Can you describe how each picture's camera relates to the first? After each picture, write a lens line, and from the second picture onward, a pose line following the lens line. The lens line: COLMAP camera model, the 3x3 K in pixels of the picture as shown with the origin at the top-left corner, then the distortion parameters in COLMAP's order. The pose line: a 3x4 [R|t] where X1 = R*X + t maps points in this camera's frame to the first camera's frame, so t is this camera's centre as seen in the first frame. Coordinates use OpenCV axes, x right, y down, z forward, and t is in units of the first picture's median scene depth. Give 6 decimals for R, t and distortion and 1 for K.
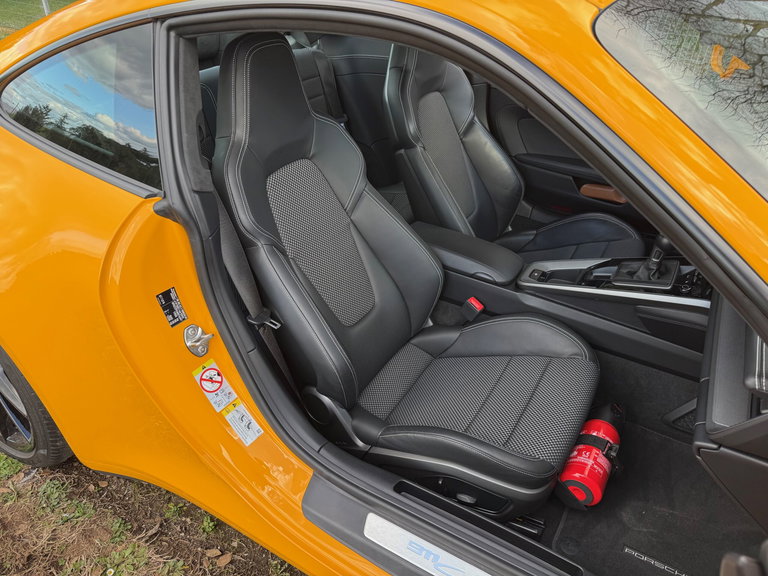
lens RADIAL K [[544.0, 0, 381.6], [0, 544.0, 294.1], [0, 0, 1]] dist [0.014265, -0.024897]
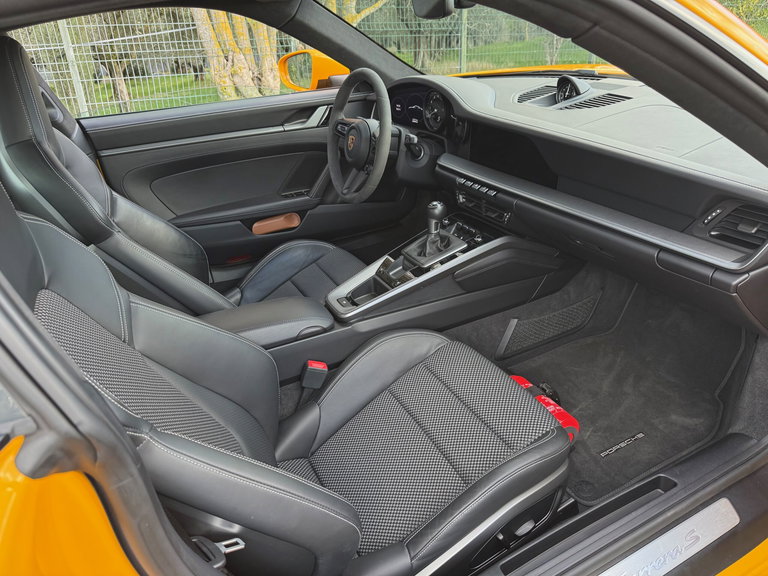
lens RADIAL K [[544.0, 0, 396.1], [0, 544.0, 287.6], [0, 0, 1]] dist [0.014265, -0.024897]
pose [[0.517963, -0.411387, 0.749983, -0.426670], [0.519021, 0.848071, 0.106739, -0.137935], [-0.679950, 0.333970, 0.652788, 0.443956]]
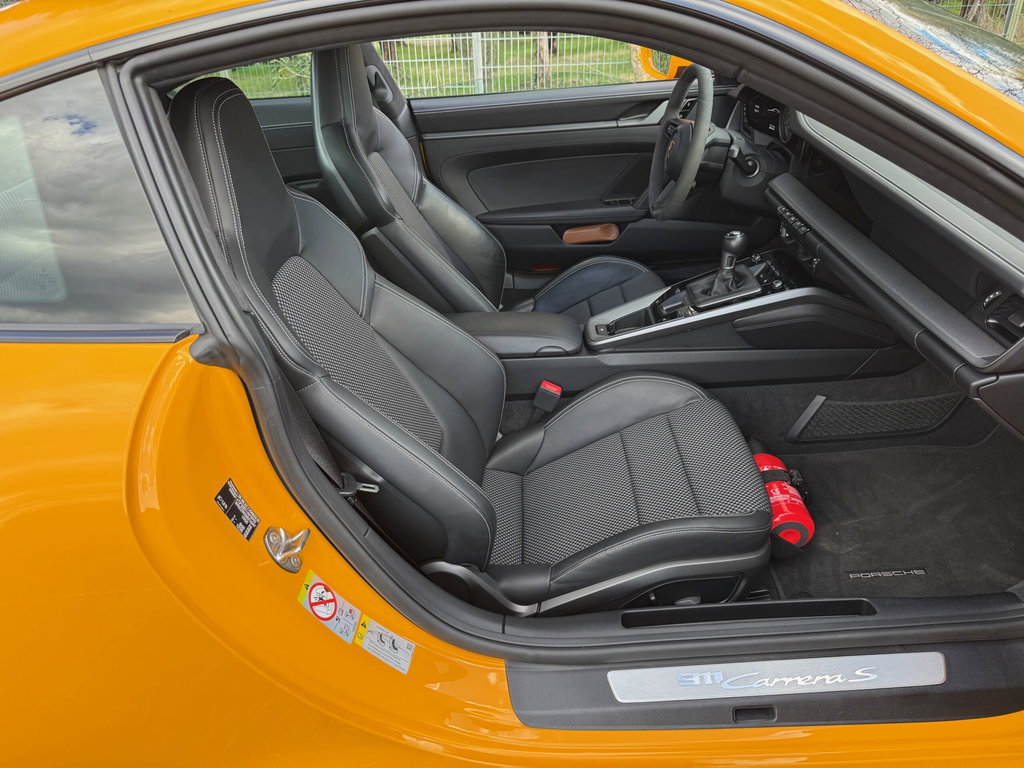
lens RADIAL K [[725.4, 0, 518.9], [0, 725.4, 379.2], [0, 0, 1]] dist [0.014265, -0.024897]
pose [[0.852772, -0.308499, 0.421437, -0.384101], [0.345911, 0.938175, -0.013186, 0.005581], [-0.391314, 0.157024, 0.906762, 0.101011]]
